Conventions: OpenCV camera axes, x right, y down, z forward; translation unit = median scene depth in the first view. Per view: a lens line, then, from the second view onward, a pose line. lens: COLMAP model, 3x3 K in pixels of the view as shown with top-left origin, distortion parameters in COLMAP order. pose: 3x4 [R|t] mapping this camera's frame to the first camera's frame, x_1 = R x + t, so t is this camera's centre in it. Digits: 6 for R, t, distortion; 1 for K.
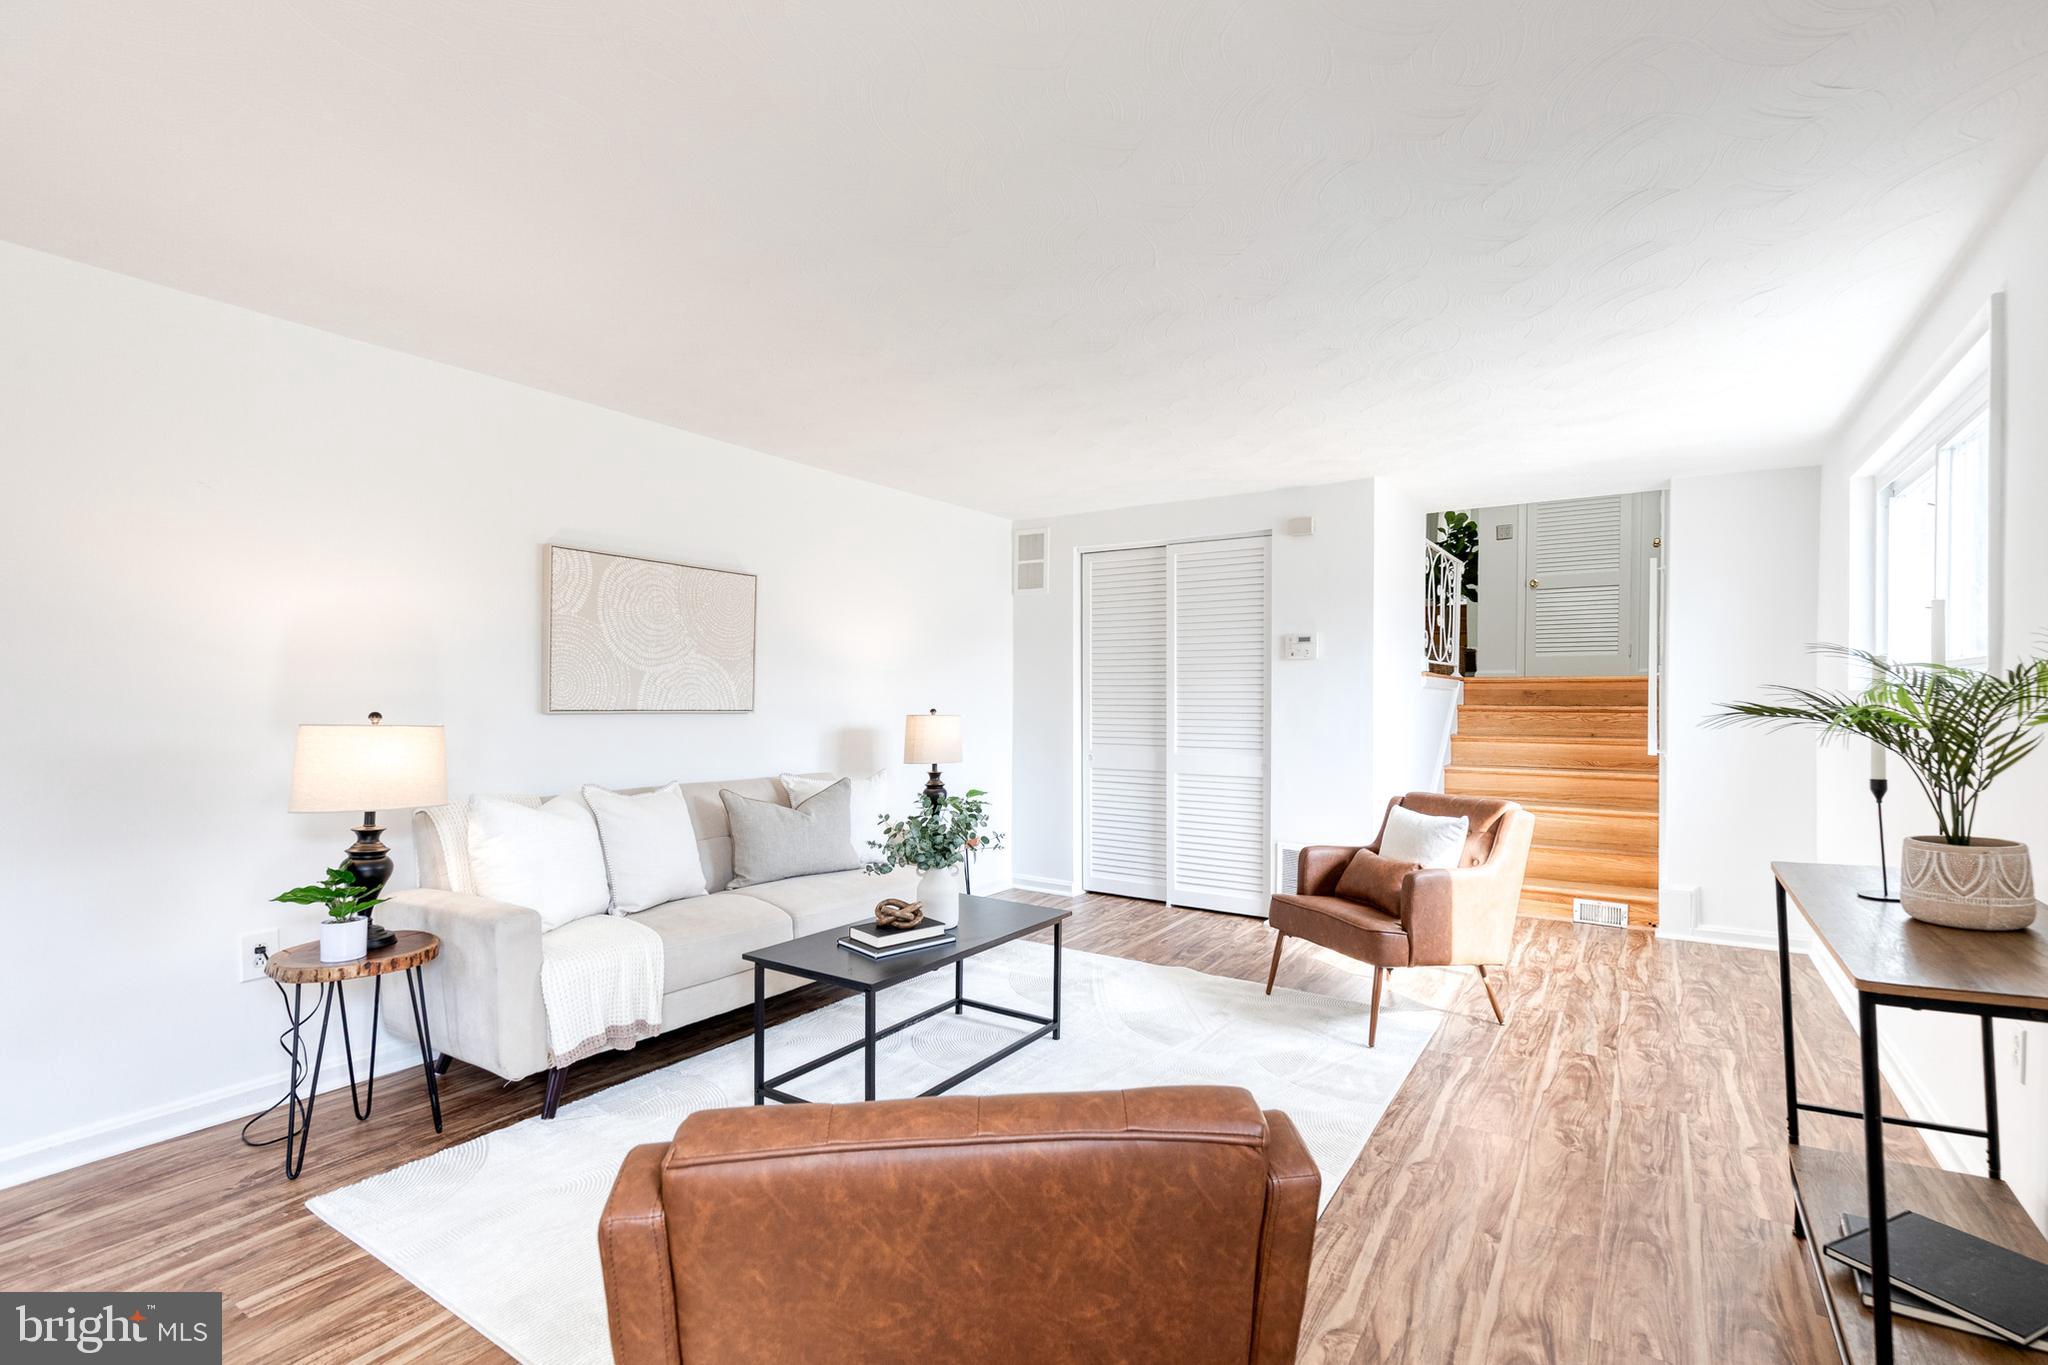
lens RADIAL K [[923.1, 0, 1046.3], [0, 923.1, 704.4], [0, 0, 1]] dist [0.011234, -0.003421]
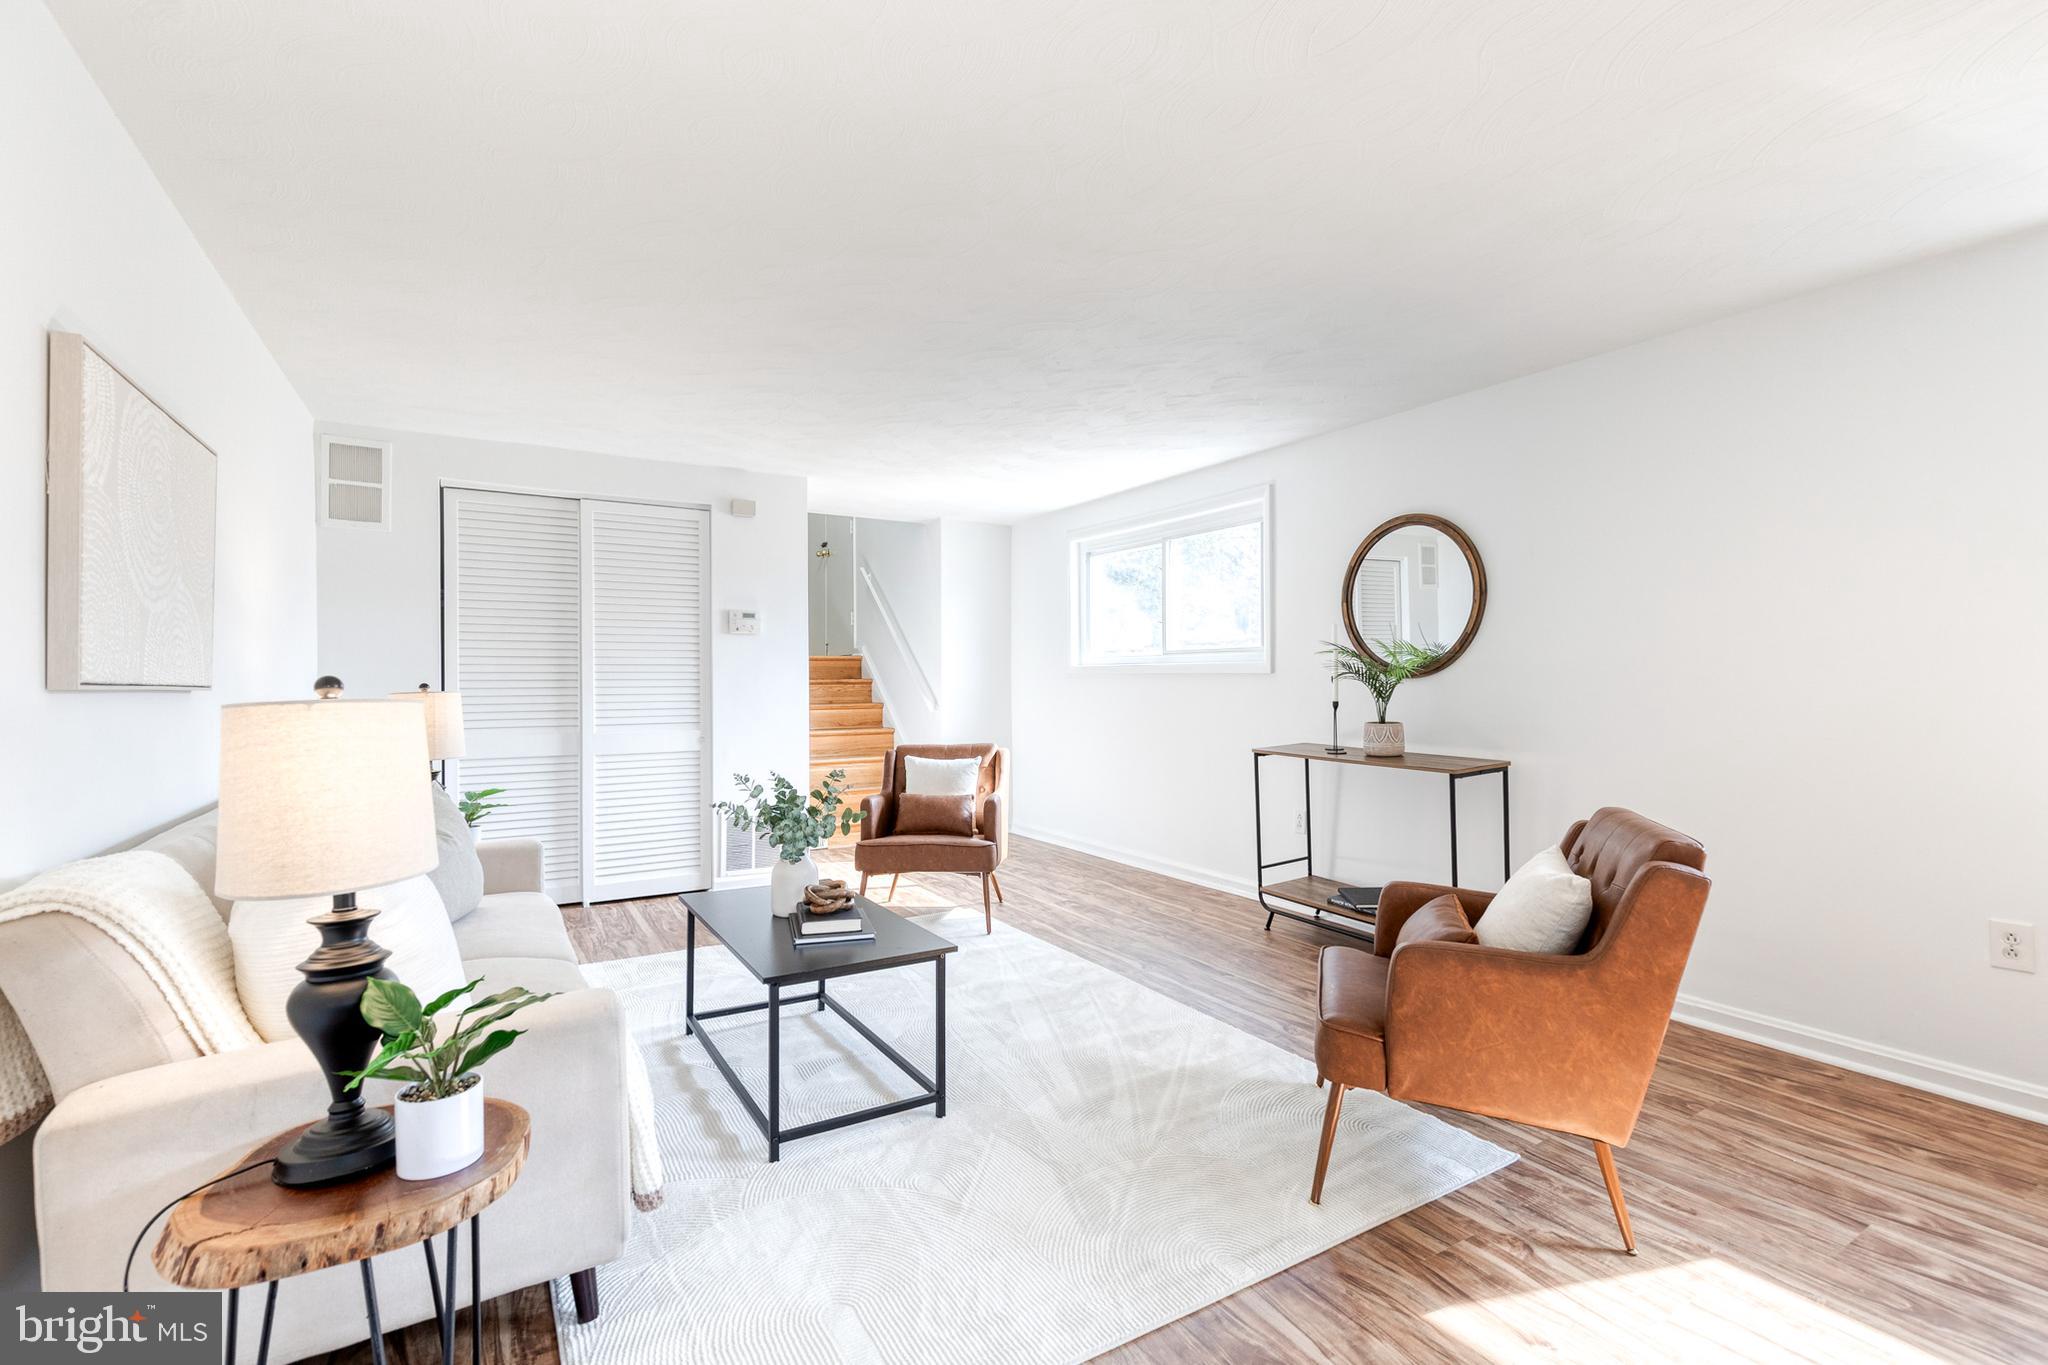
lens RADIAL K [[923.1, 0, 1027.4], [0, 923.1, 691.5], [0, 0, 1]] dist [0.011234, -0.003421]
pose [[0.436732, -0.015110, 0.899465, -0.672281], [0.011217, 0.999873, 0.011351, 0.009848], [-0.899522, 0.005132, 0.436845, 0.315320]]
